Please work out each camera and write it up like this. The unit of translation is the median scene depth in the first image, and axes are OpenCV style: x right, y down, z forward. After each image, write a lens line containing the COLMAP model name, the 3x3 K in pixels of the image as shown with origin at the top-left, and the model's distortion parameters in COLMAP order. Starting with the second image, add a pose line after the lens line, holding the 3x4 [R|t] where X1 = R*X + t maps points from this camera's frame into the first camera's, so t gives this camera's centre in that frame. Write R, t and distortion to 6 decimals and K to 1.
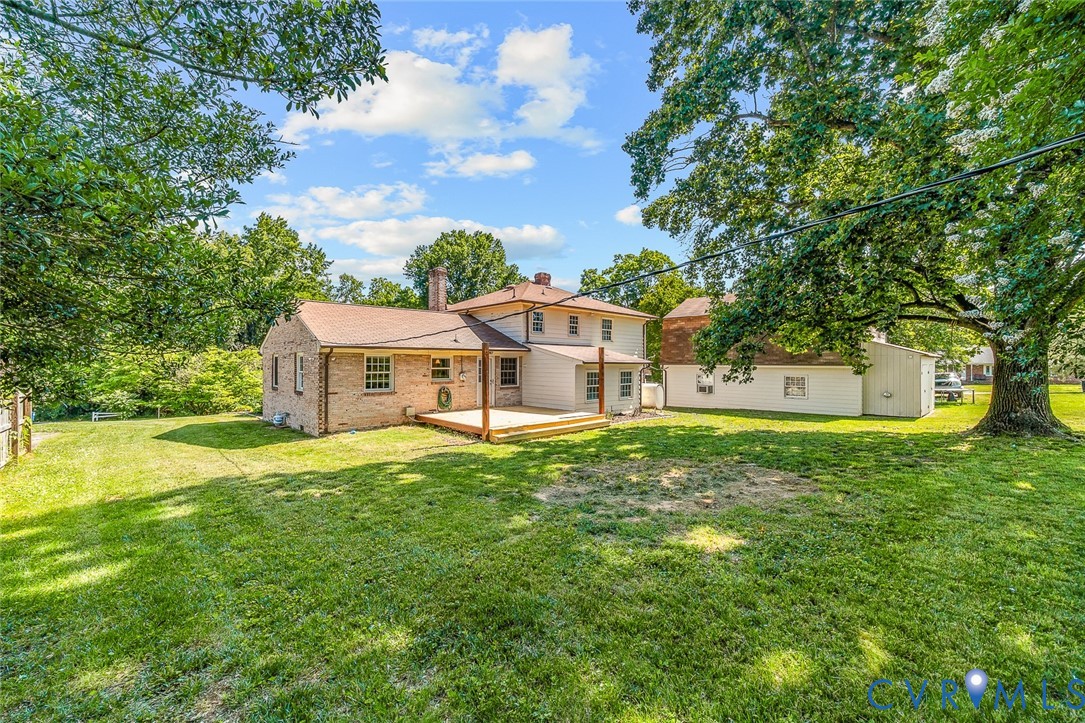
lens RADIAL K [[434.9, 0, 542.6], [0, 434.9, 364.9], [0, 0, 1]] dist [-0.002556, 0.000335]
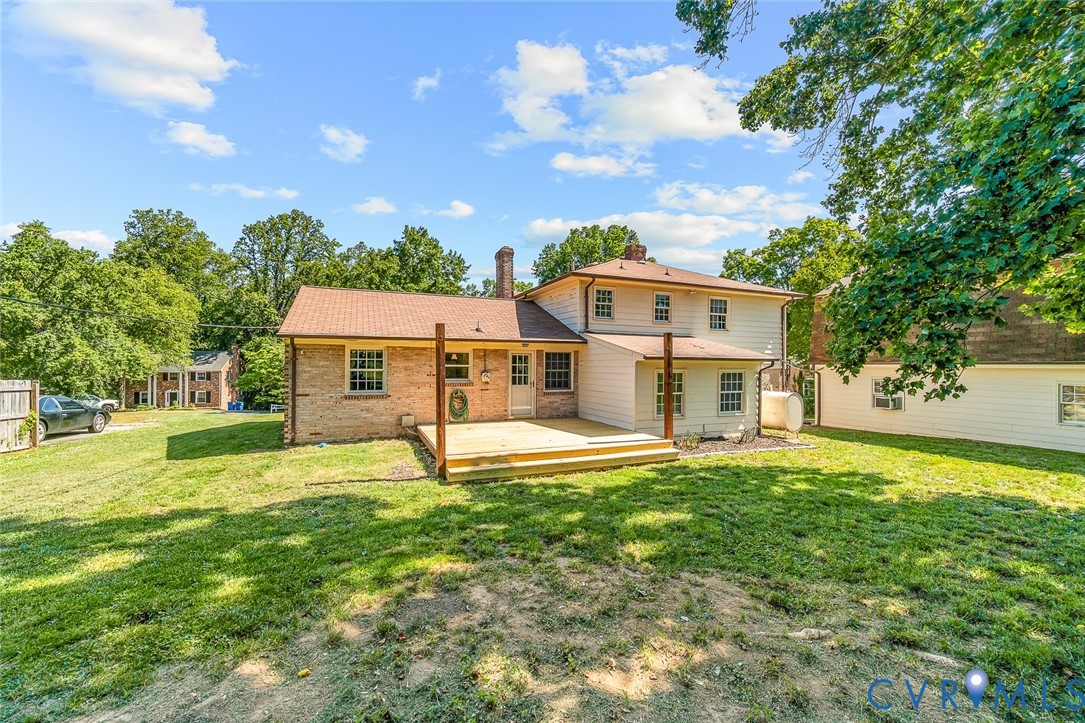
lens RADIAL K [[434.9, 0, 543.2], [0, 434.9, 363.8], [0, 0, 1]] dist [-0.002556, 0.000335]
pose [[0.937282, 0.002211, -0.348566, 0.171750], [-0.005092, 0.999960, -0.007348, 0.009176], [0.348535, 0.008662, 0.937256, 0.324261]]
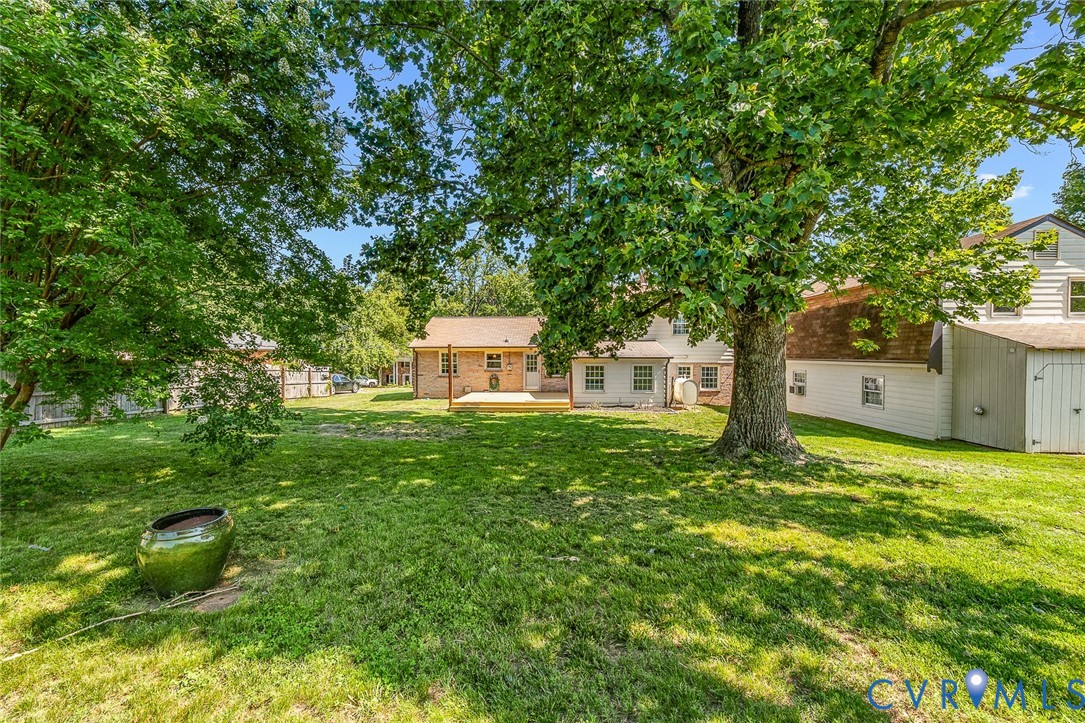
lens RADIAL K [[434.9, 0, 542.5], [0, 434.9, 360.3], [0, 0, 1]] dist [-0.002556, 0.000335]
pose [[0.705924, 0.010119, -0.708216, 0.838566], [-0.002798, 0.999930, 0.011498, -0.009840], [0.708282, -0.006135, 0.705903, 0.118808]]
